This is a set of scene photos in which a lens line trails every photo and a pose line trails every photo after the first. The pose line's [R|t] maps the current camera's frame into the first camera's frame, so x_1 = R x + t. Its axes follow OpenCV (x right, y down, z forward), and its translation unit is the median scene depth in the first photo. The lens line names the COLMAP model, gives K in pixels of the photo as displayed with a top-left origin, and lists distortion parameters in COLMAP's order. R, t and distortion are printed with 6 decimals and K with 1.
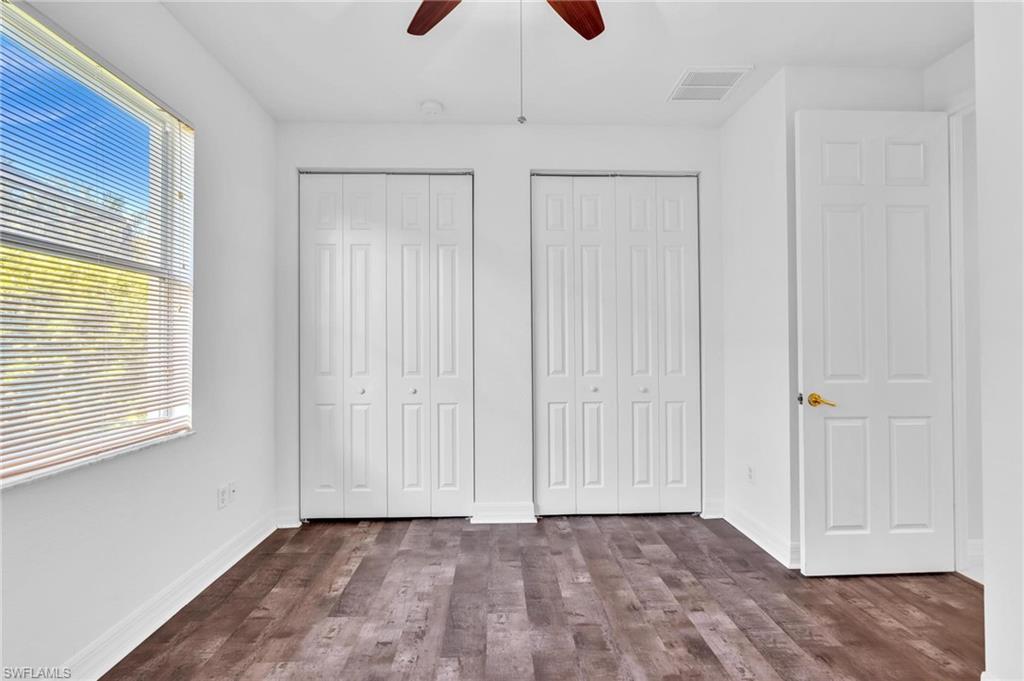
lens RADIAL K [[456.0, 0, 512.0], [0, 456.0, 340.5], [0, 0, 1]] dist [-0.001923, 0.000112]
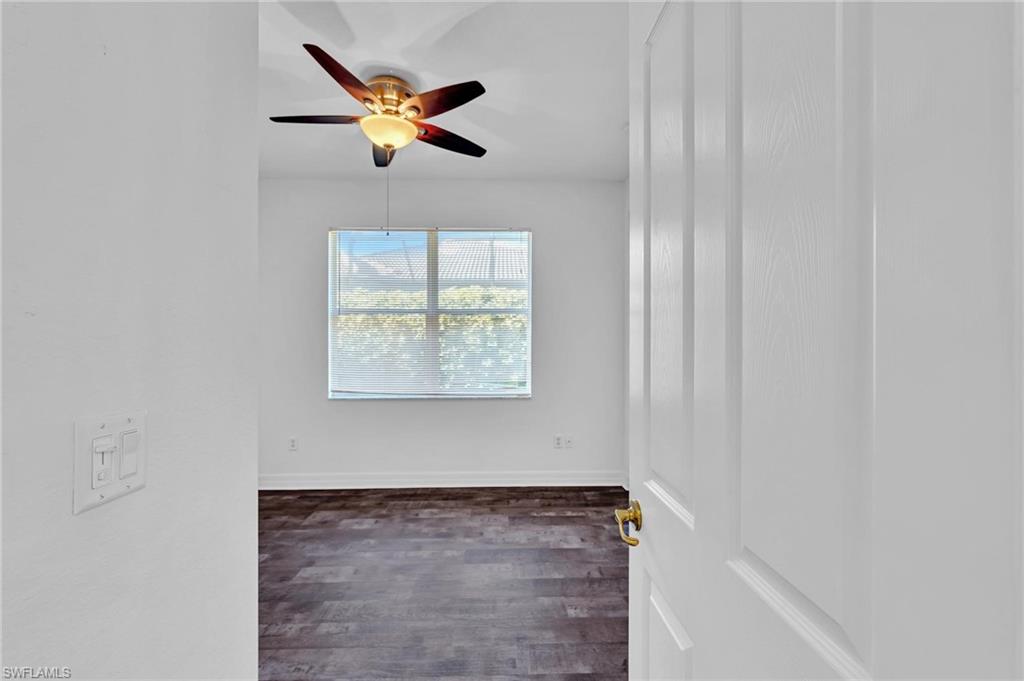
lens RADIAL K [[456.0, 0, 512.0], [0, 456.0, 340.5], [0, 0, 1]] dist [-0.001923, 0.000112]
pose [[0.006538, 0.005494, -0.999964, 1.170890], [0.003461, 0.999979, 0.005516, -0.038821], [0.999973, -0.003497, 0.006519, 0.941664]]
